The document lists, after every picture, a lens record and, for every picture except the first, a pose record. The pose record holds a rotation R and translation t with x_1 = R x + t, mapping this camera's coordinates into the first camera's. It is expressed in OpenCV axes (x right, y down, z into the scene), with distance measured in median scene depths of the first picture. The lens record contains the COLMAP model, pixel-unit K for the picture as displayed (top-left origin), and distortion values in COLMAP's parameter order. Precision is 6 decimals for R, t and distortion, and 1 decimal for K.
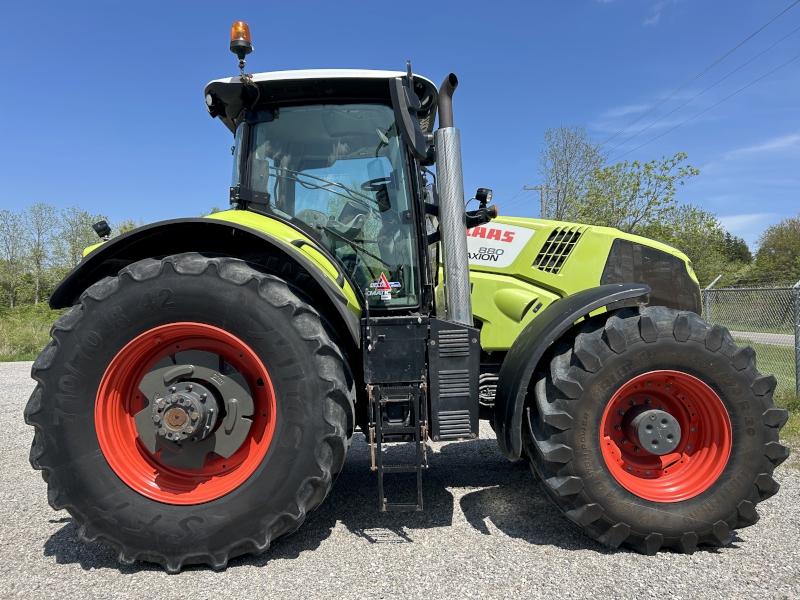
lens RADIAL K [[622.9, 0, 400.0], [0, 622.9, 300.0], [0, 0, 1]] dist [0.000607, -0.002640]
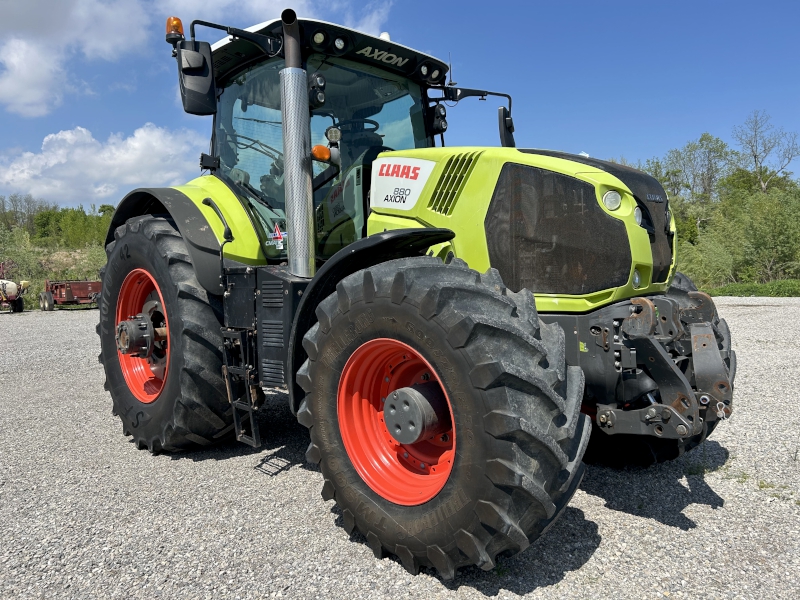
lens RADIAL K [[605.8, 0, 387.4], [0, 605.8, 306.5], [0, 0, 1]] dist [0.039772, 0.000565]
pose [[0.715062, 0.054393, -0.696942, 0.895701], [0.023223, 0.994570, 0.101448, -0.004628], [0.698676, -0.088727, 0.709916, 0.430707]]
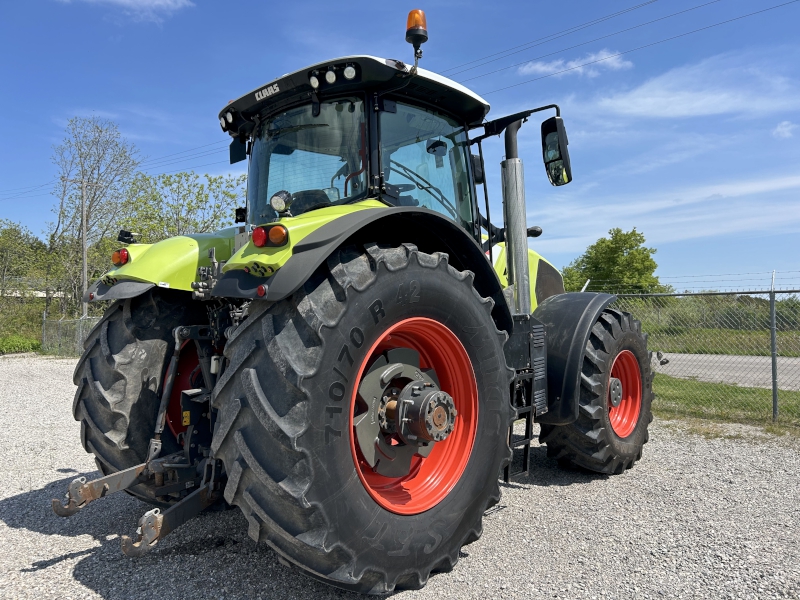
lens RADIAL K [[605.8, 0, 387.4], [0, 605.8, 306.5], [0, 0, 1]] dist [0.039772, 0.000565]
pose [[0.678349, 0.018026, 0.734519, -1.008124], [-0.018000, 0.999807, -0.007913, 0.026067], [-0.734520, -0.007854, 0.678542, 0.394528]]
